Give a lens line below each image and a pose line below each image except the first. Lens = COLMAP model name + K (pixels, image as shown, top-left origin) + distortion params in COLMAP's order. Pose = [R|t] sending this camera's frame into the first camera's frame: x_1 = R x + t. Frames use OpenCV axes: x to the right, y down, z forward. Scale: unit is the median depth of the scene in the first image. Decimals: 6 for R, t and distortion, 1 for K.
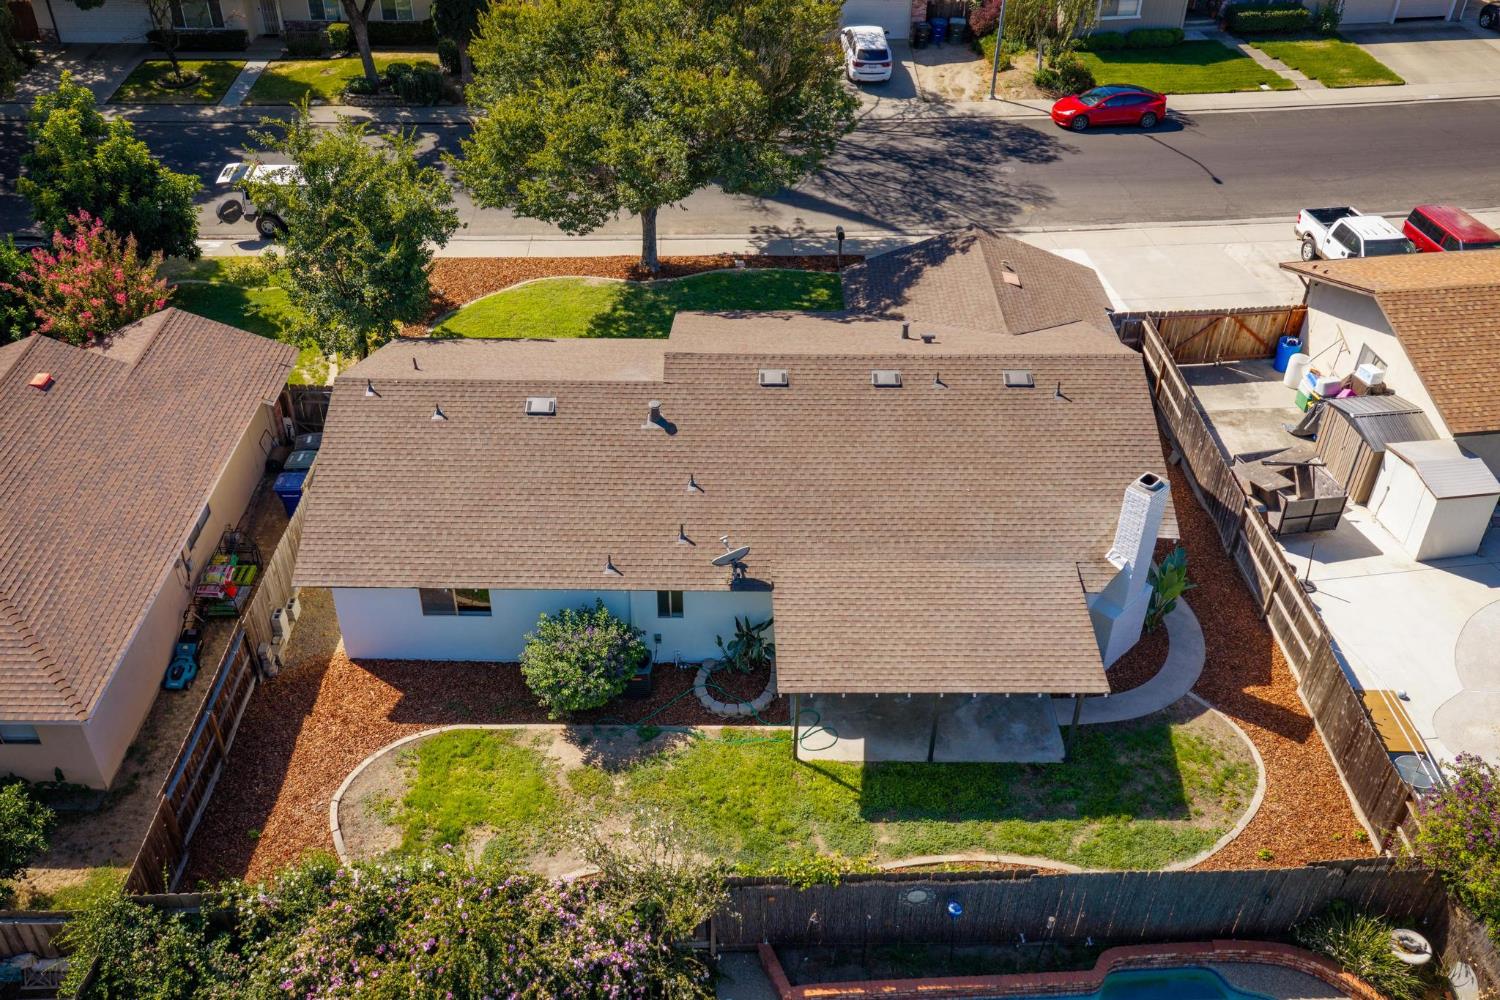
lens RADIAL K [[1363.7, 0, 695.2], [0, 1363.7, 497.2], [0, 0, 1]] dist [0.012124, -0.023115]
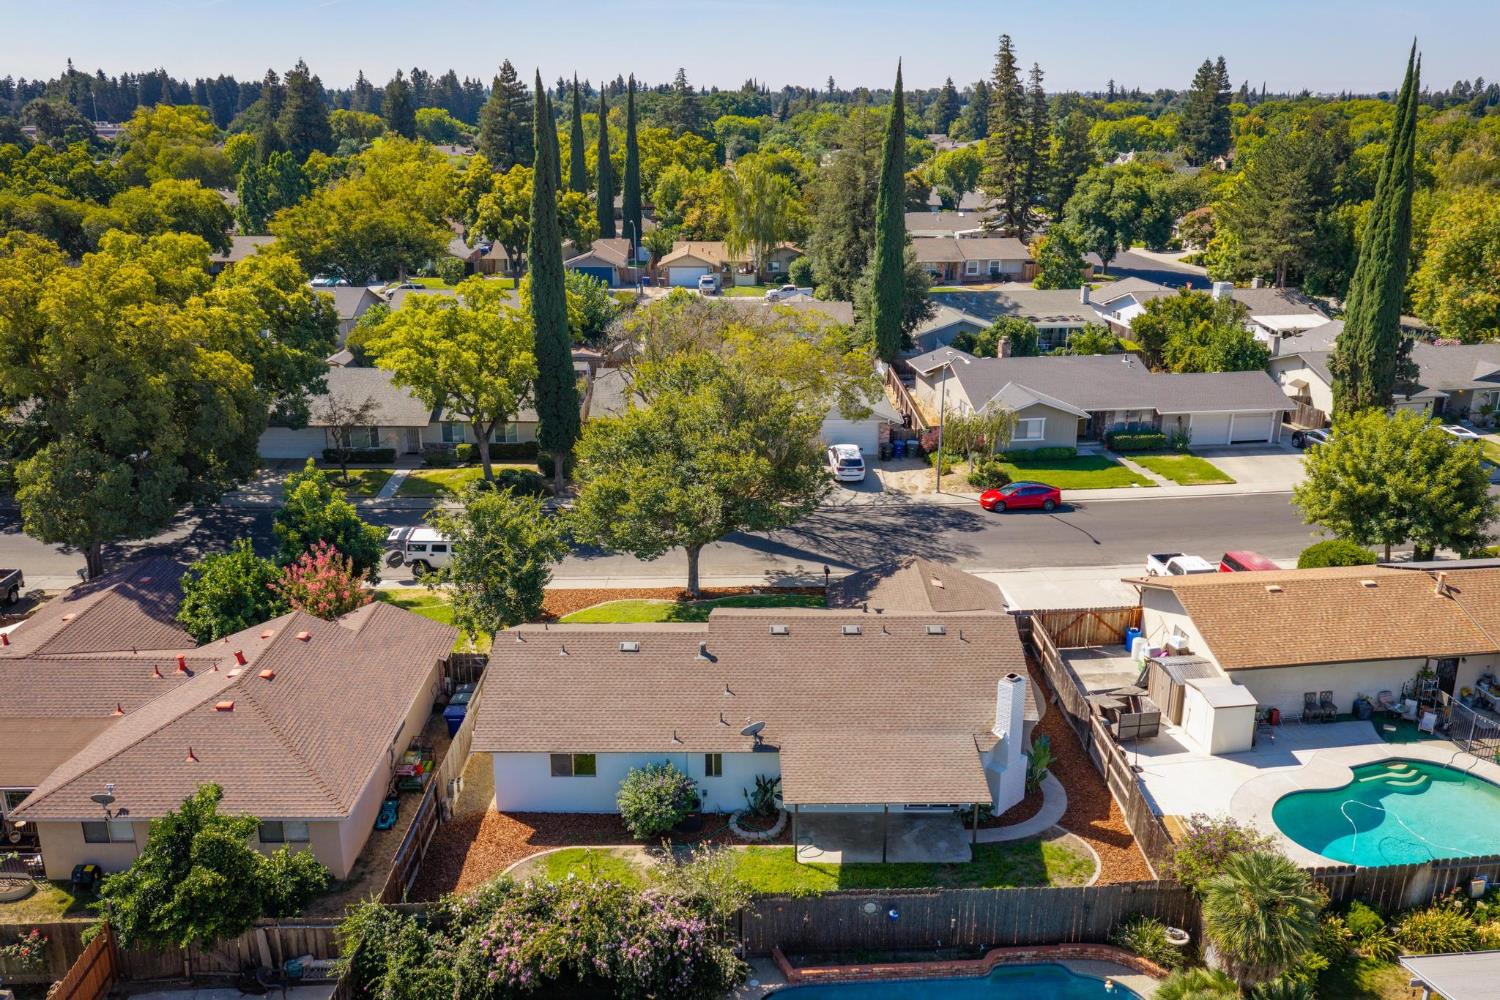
lens RADIAL K [[1363.7, 0, 695.2], [0, 1363.7, 497.2], [0, 0, 1]] dist [0.012124, -0.023115]
pose [[0.999915, 0.003156, -0.012678, -0.016986], [-0.007082, 0.946357, -0.323046, 0.239152], [0.010978, 0.323109, 0.946298, -0.459878]]
